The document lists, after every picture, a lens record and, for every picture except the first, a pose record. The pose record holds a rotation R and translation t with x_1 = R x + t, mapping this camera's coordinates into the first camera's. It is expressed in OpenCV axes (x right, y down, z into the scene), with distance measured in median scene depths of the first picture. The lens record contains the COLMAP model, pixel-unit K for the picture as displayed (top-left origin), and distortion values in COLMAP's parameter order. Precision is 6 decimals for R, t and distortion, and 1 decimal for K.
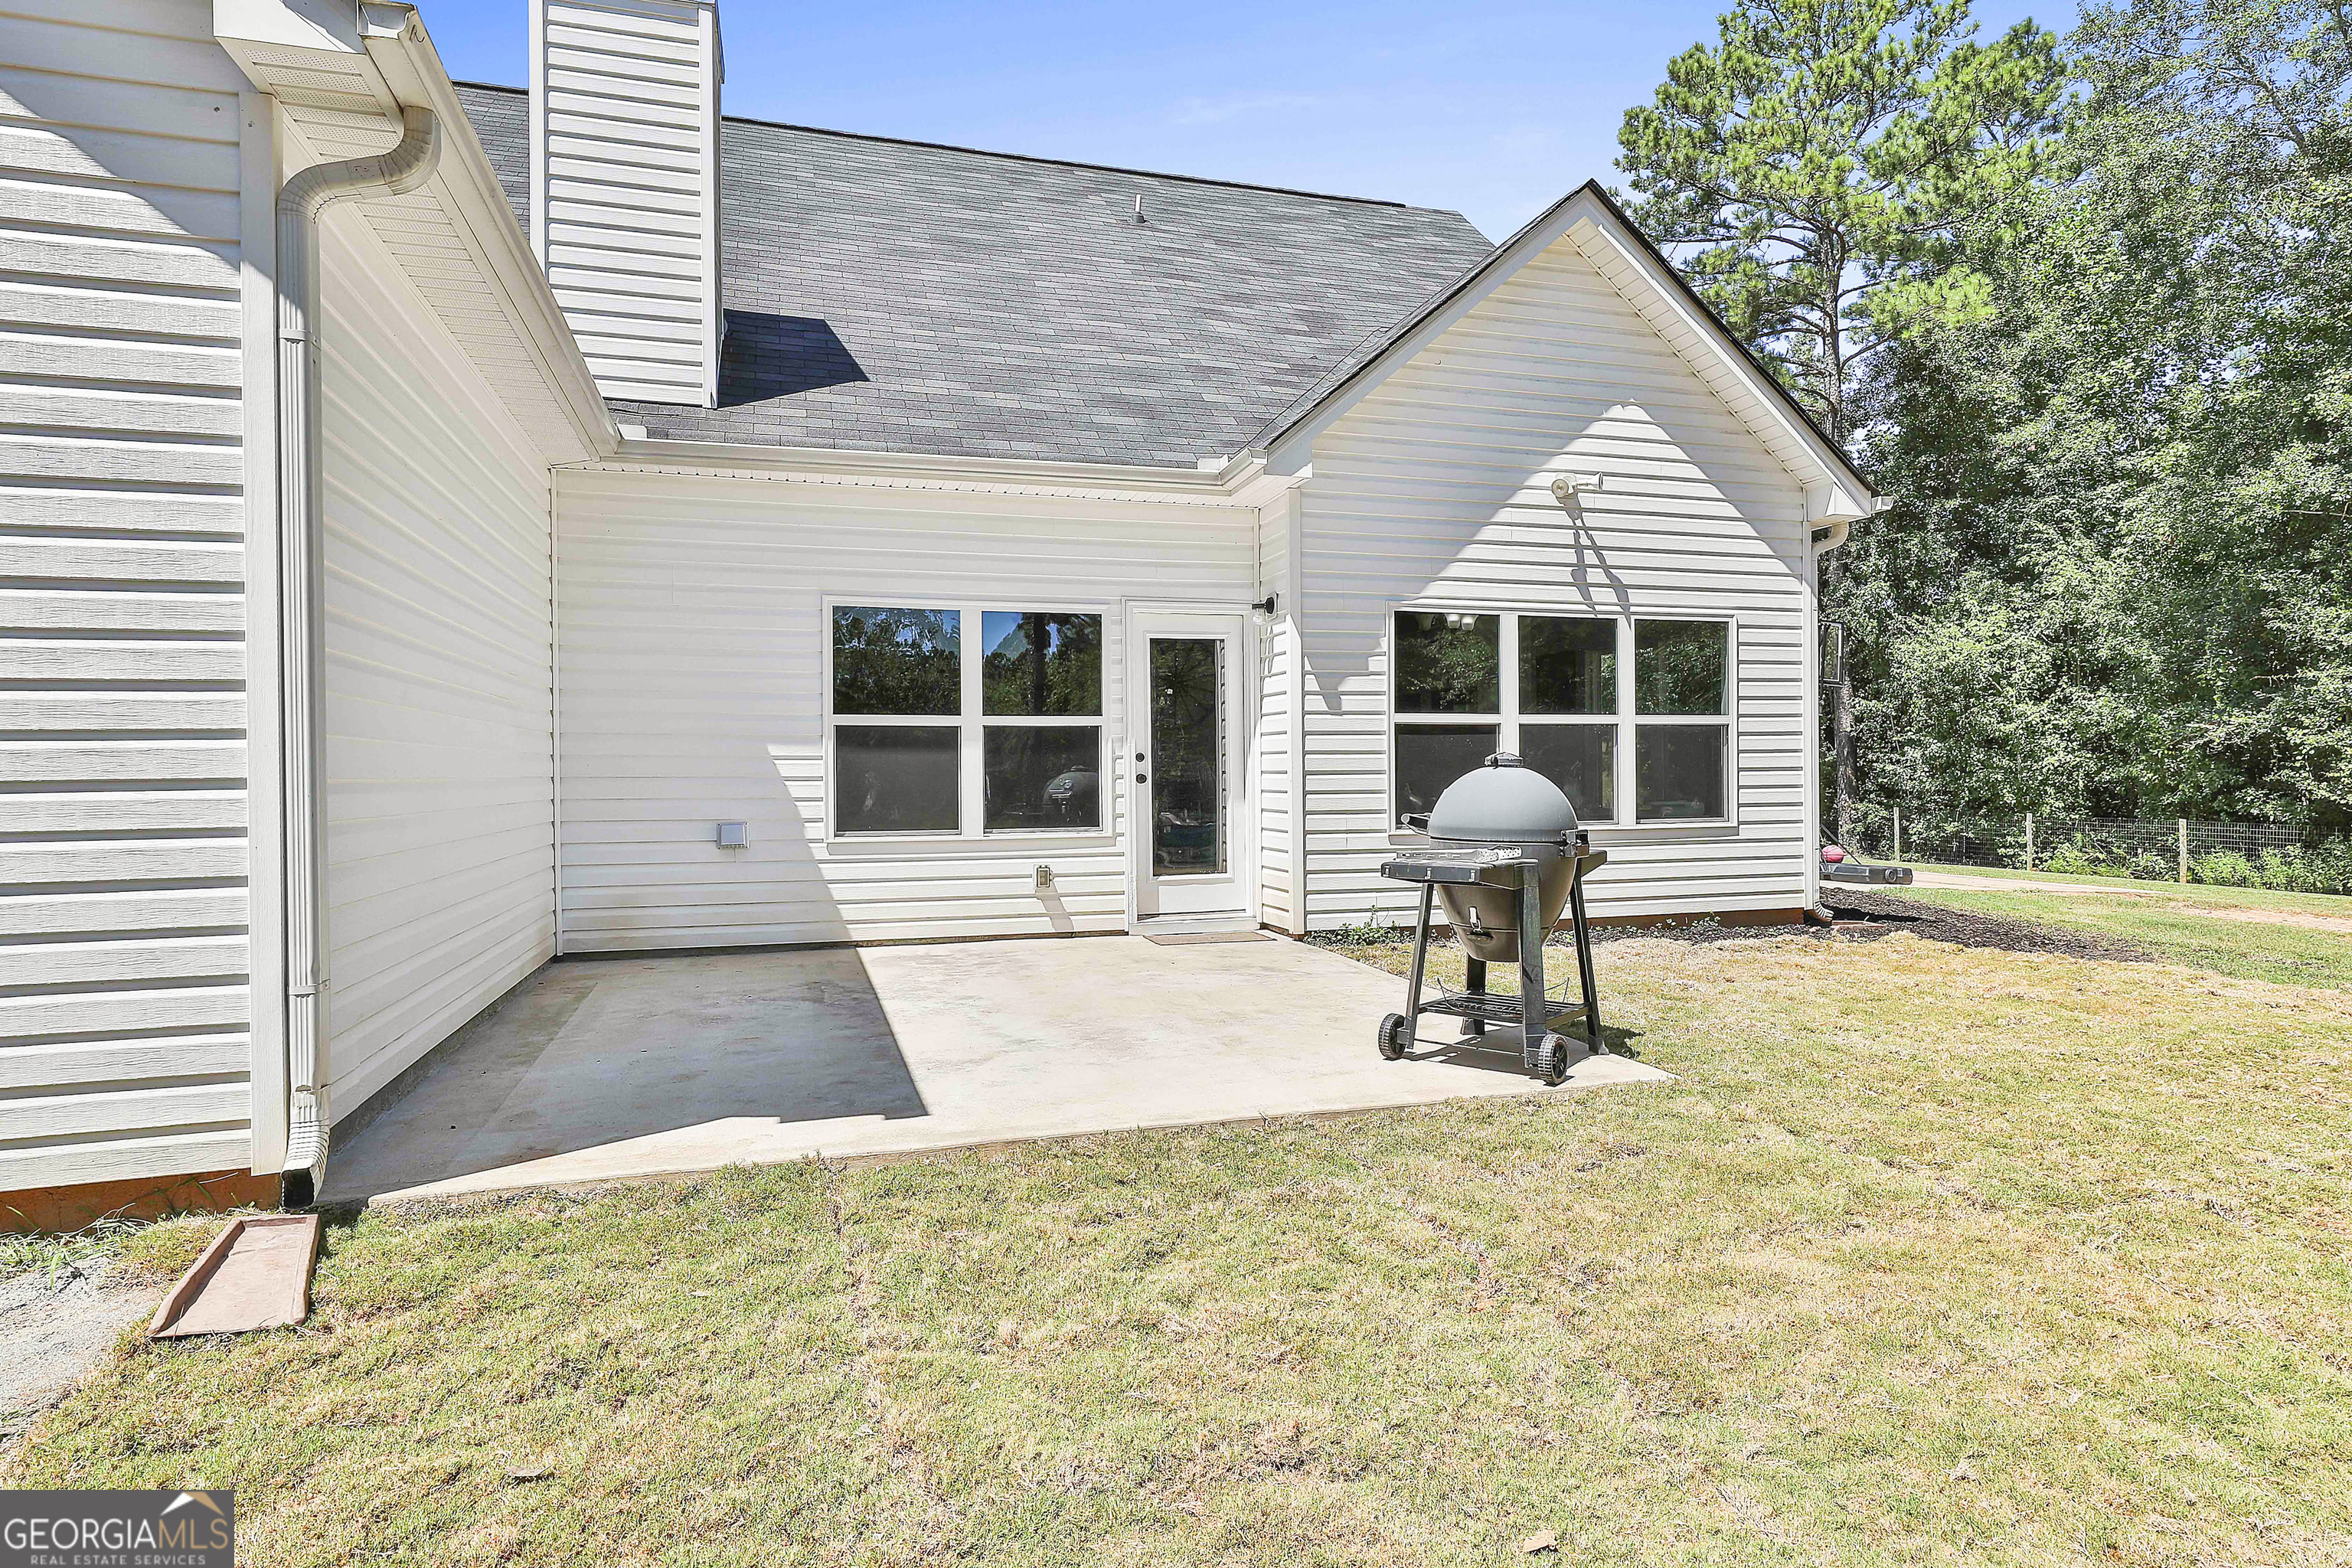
lens RADIAL K [[1290.1, 0, 1179.3], [0, 1290.1, 780.4], [0, 0, 1]] dist [-0.007171, 0.003415]
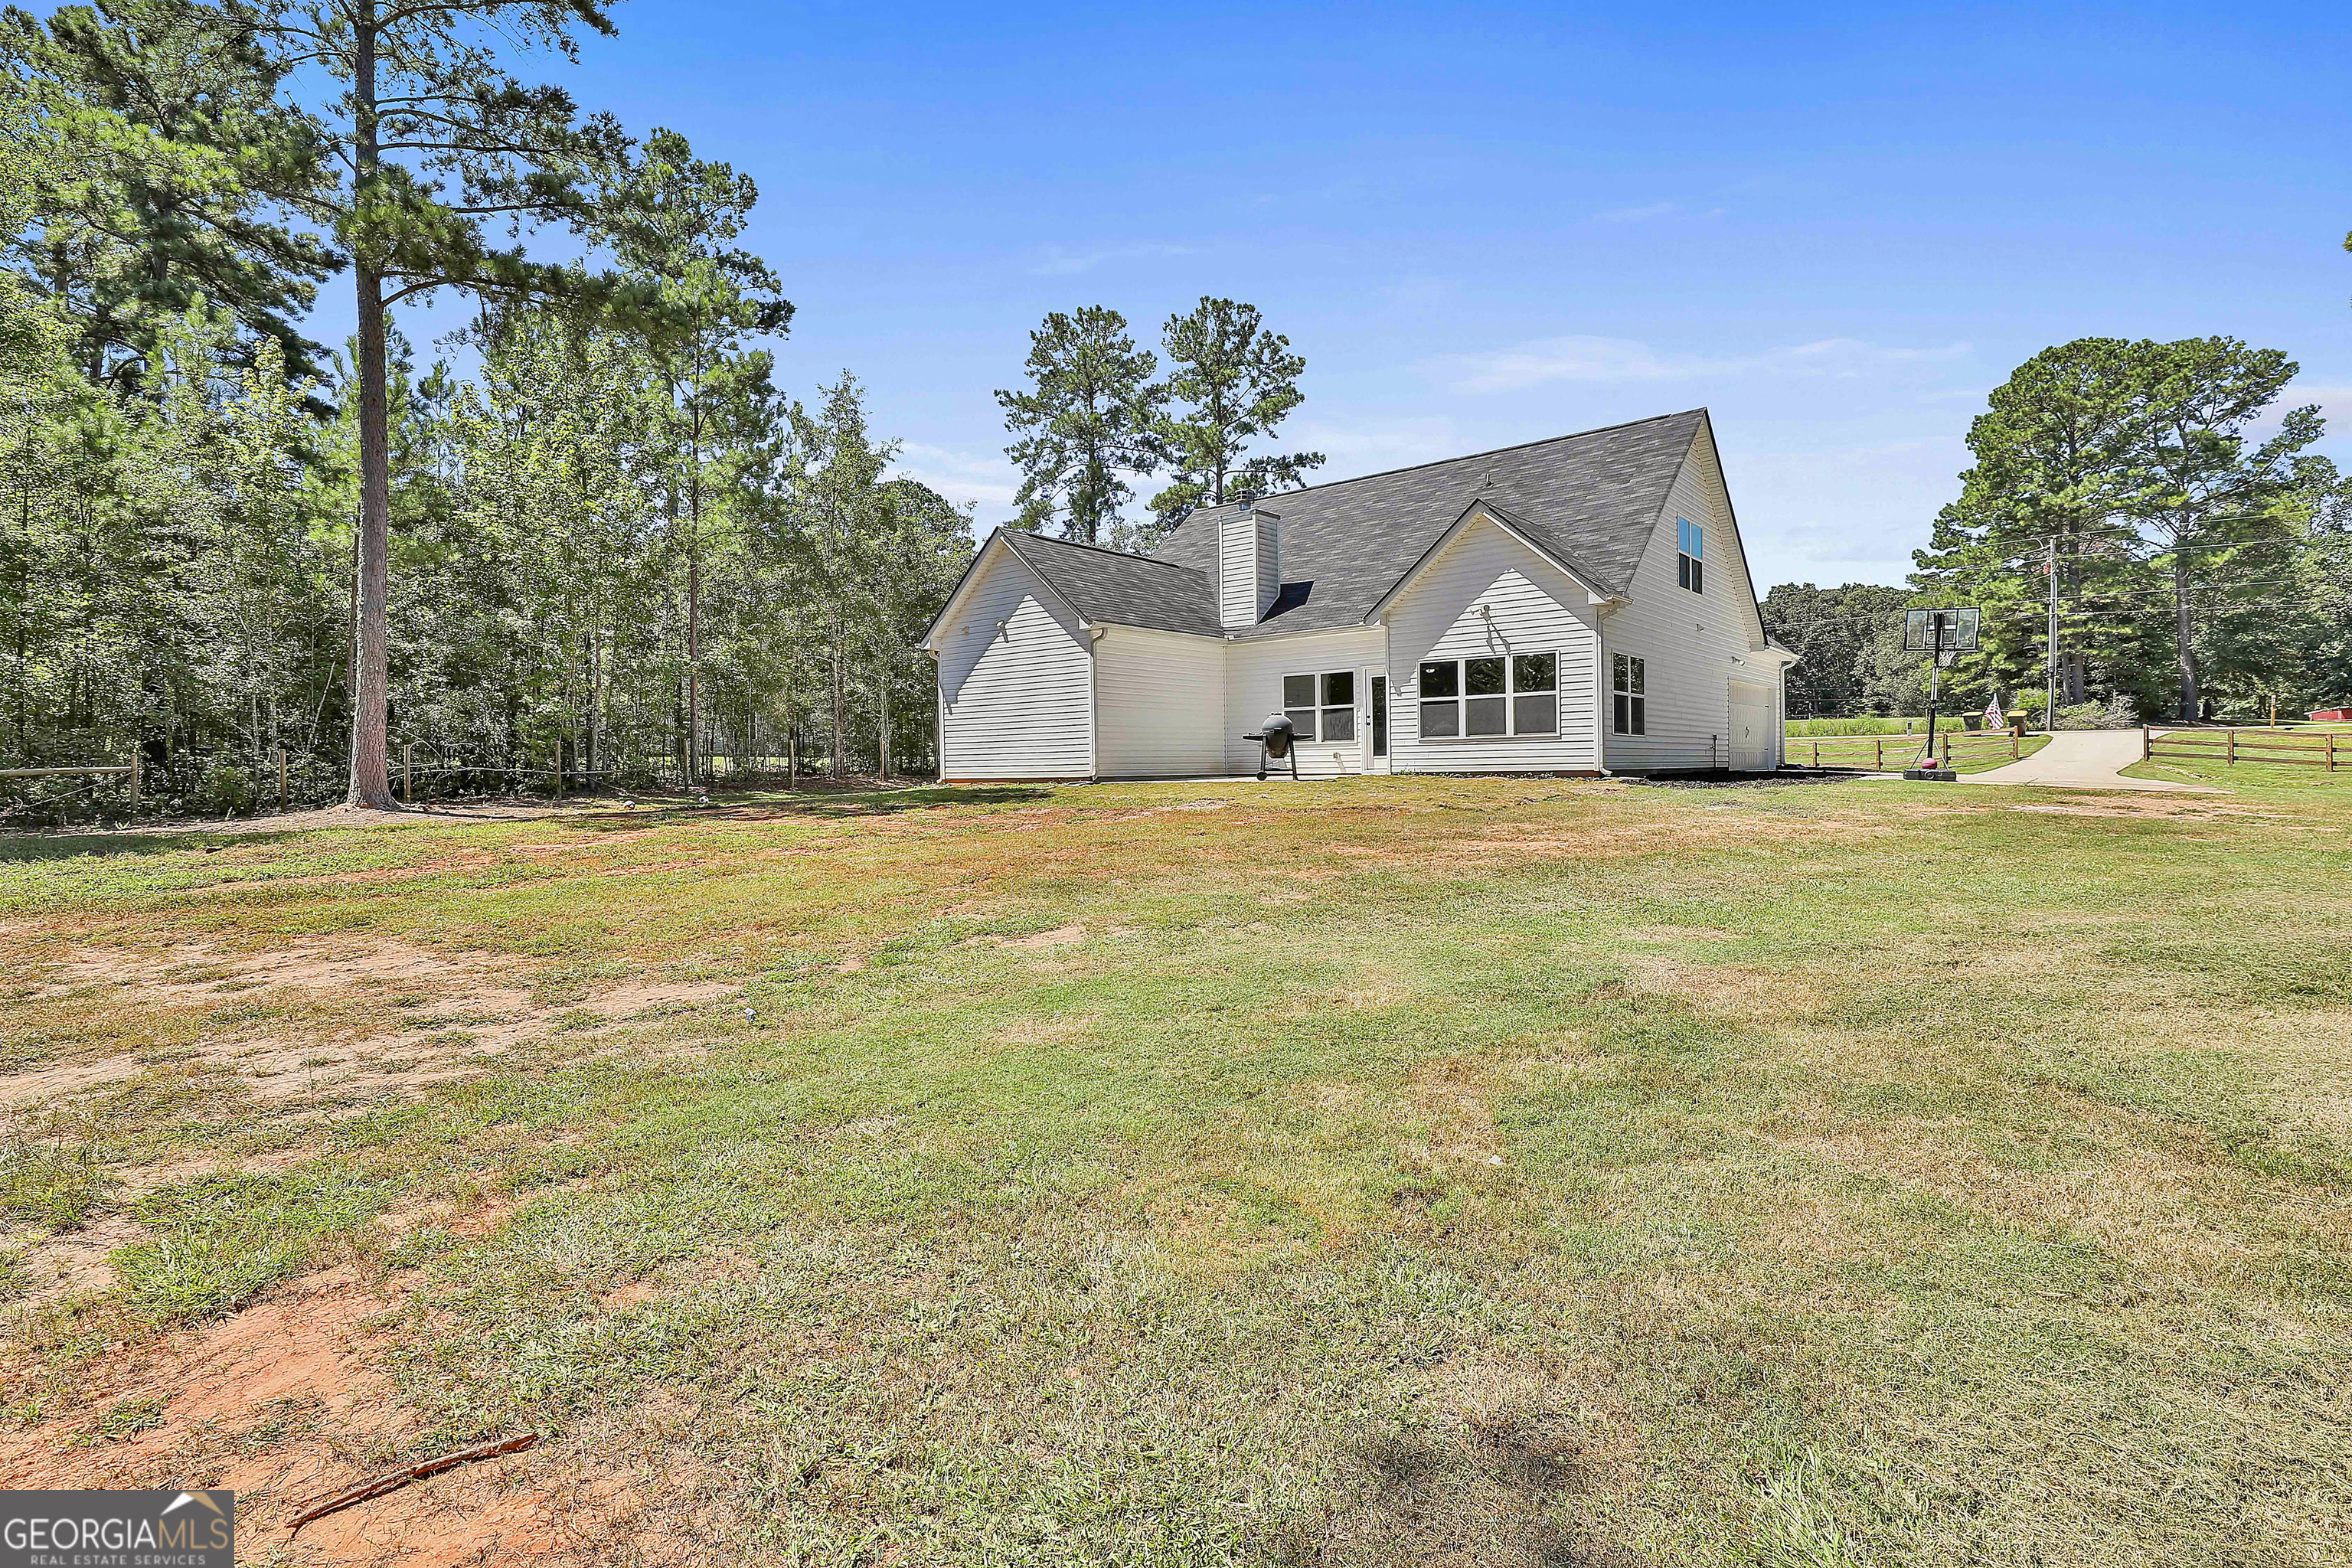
lens RADIAL K [[1138.4, 0, 1171.3], [0, 1138.4, 786.0], [0, 0, 1]] dist [-0.010576, 0.006332]
pose [[0.540120, 0.014401, -0.841465, 1.954452], [0.001714, 0.999833, 0.018212, 0.093434], [0.841586, -0.011279, 0.540005, -0.822221]]
